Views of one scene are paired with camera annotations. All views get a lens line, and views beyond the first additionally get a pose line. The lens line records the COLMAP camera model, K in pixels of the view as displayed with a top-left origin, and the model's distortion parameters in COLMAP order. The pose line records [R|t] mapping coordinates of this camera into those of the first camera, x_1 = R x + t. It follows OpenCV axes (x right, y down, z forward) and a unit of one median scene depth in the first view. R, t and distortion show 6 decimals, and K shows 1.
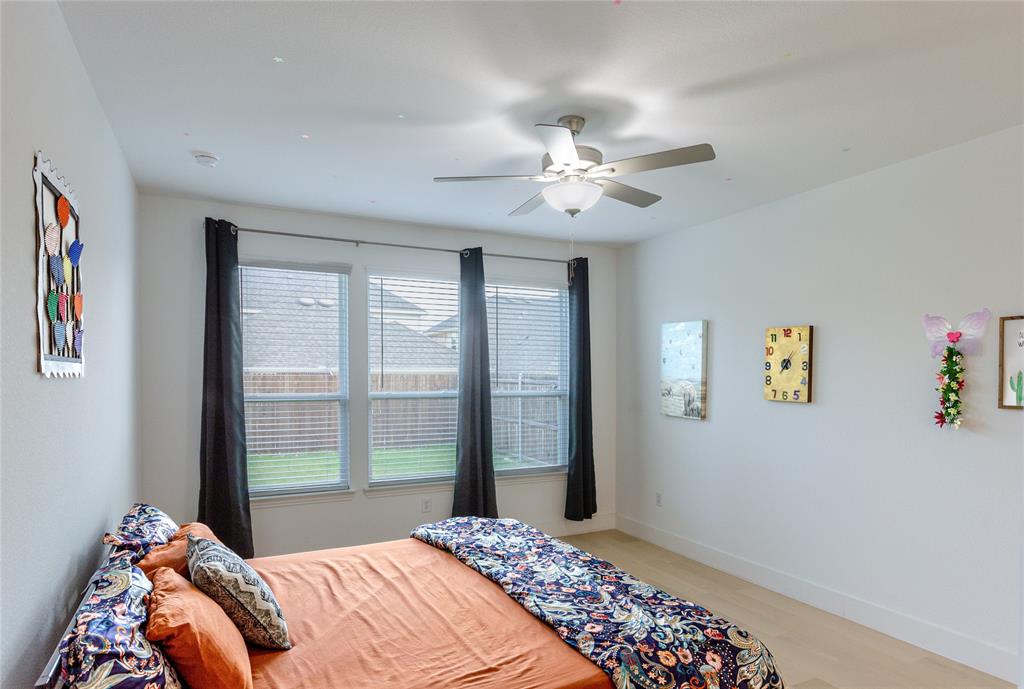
lens RADIAL K [[575.3, 0, 509.0], [0, 575.3, 391.1], [0, 0, 1]] dist [-0.000145, -0.000167]
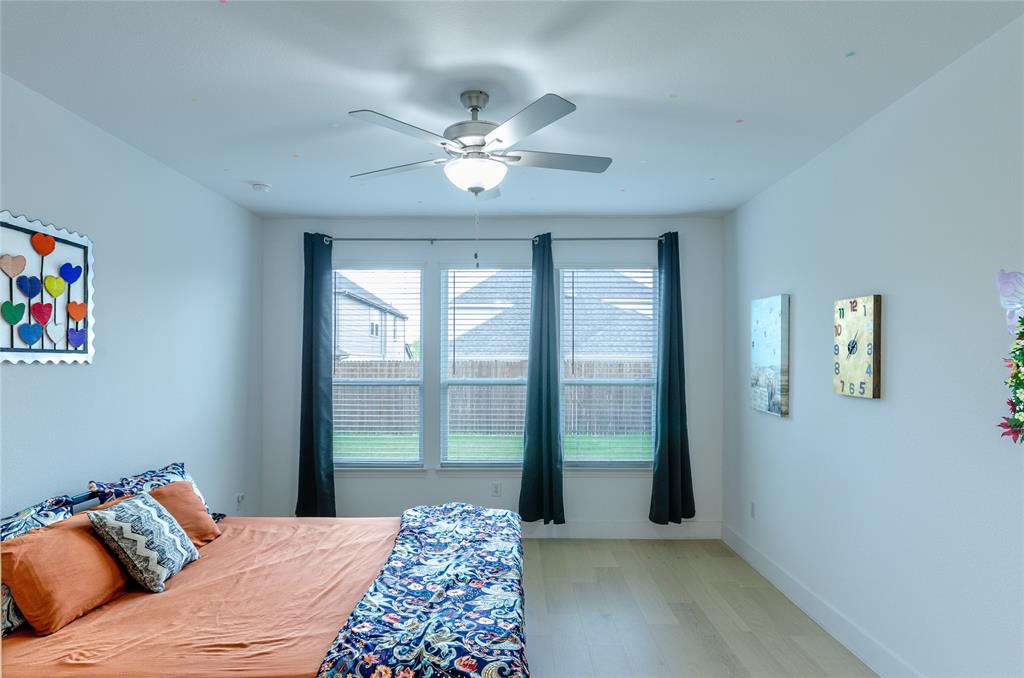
lens RADIAL K [[563.3, 0, 512.2], [0, 563.3, 365.8], [0, 0, 1]] dist [0.000304, -0.000362]
pose [[0.898012, 0.001526, -0.439968, 0.381668], [-0.011128, 0.999753, -0.019247, -0.002822], [0.439830, 0.022180, 0.897807, 0.129357]]
